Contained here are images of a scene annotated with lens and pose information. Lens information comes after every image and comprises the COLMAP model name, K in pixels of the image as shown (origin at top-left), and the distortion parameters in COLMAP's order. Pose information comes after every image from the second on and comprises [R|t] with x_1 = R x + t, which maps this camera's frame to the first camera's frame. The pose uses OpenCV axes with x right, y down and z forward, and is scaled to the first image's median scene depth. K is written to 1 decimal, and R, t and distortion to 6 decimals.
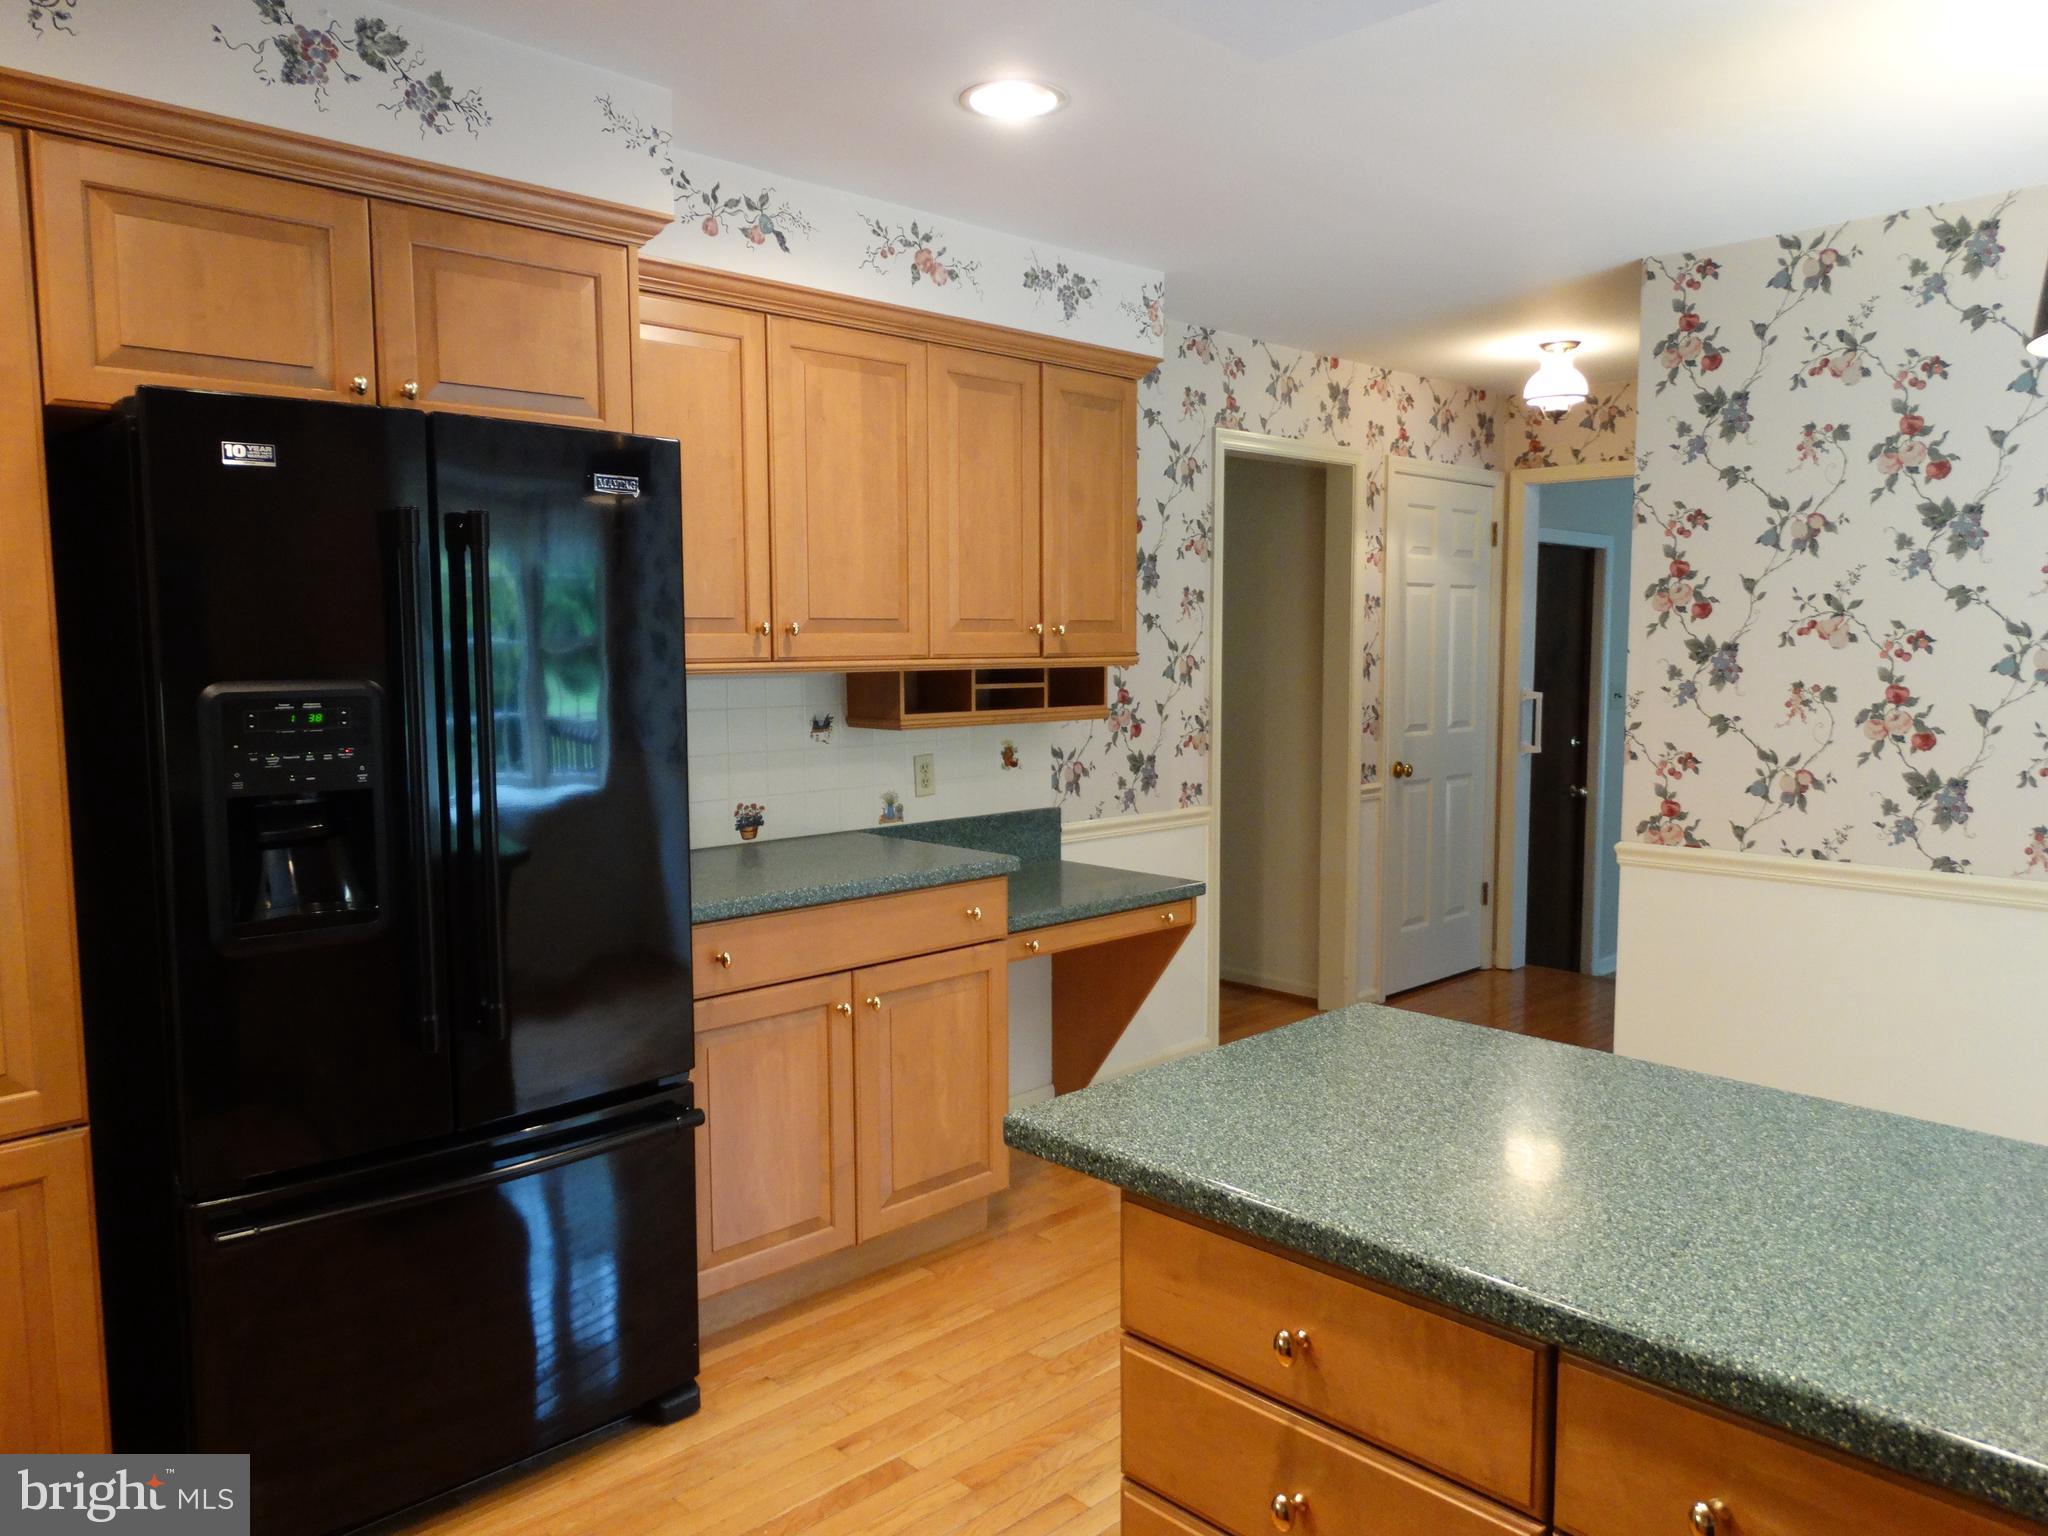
lens RADIAL K [[1424.9, 0, 1024.0], [0, 1424.9, 768.0], [0, 0, 1]] dist [-0.022918, -0.052501]
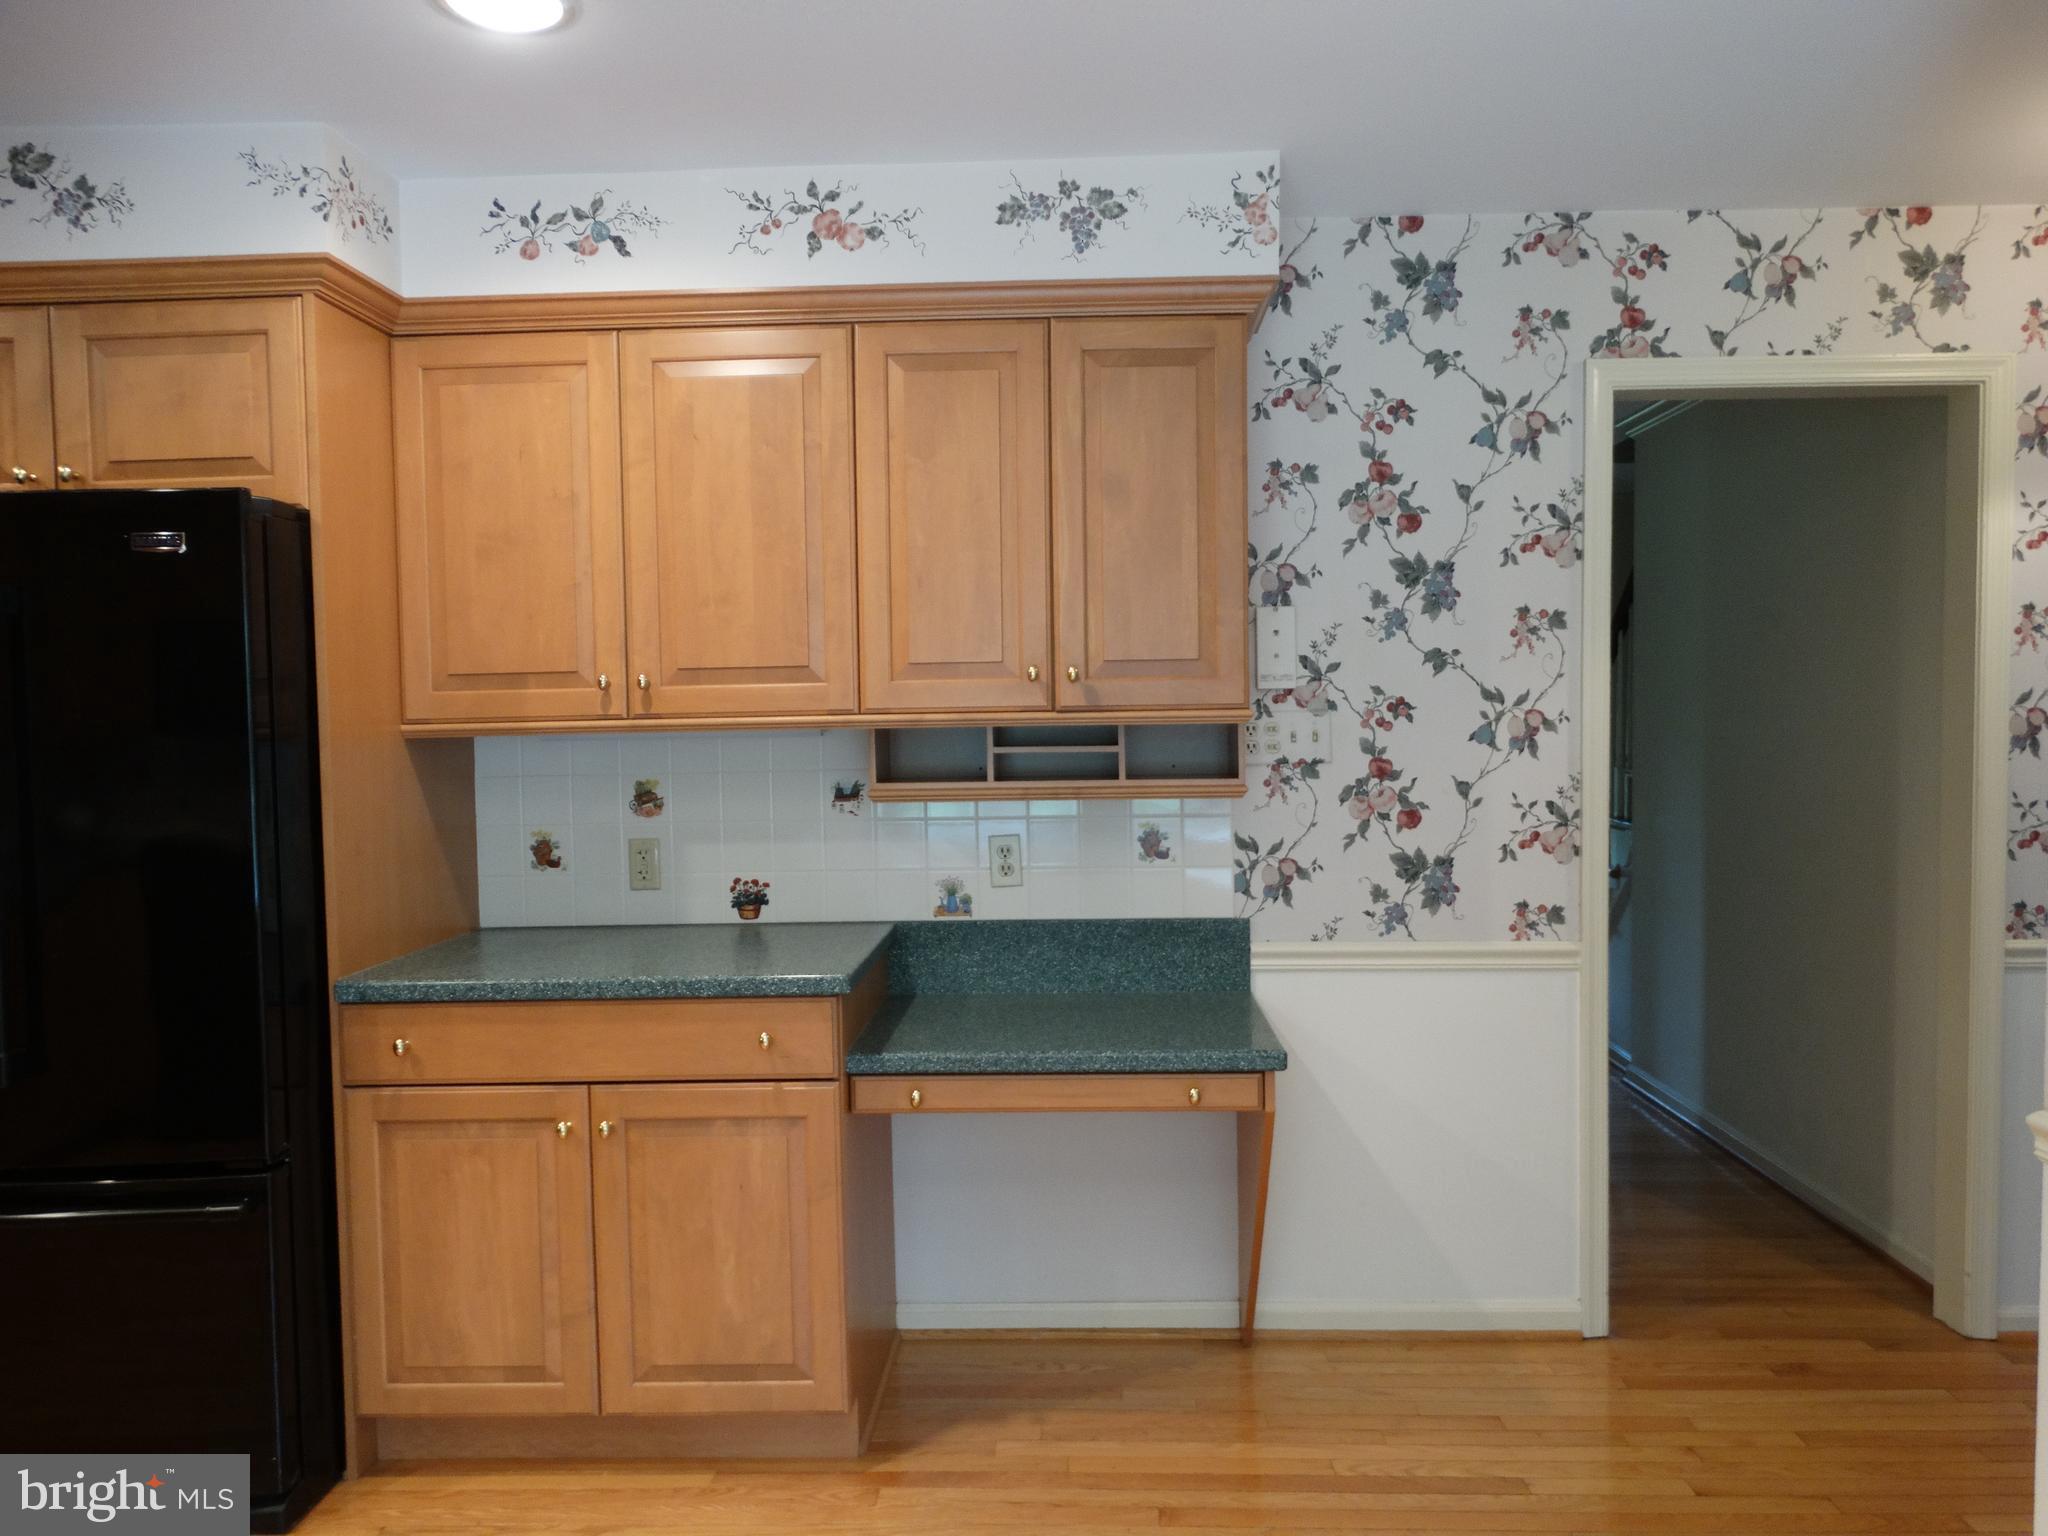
lens RADIAL K [[1418.0, 0, 1024.0], [0, 1418.0, 768.0], [0, 0, 1]] dist [-0.022341, -0.007529]
pose [[0.701009, 0.018898, -0.712902, 0.540528], [-0.052265, 0.998322, -0.024929, -0.030070], [0.711235, 0.054736, 0.700820, 0.485191]]
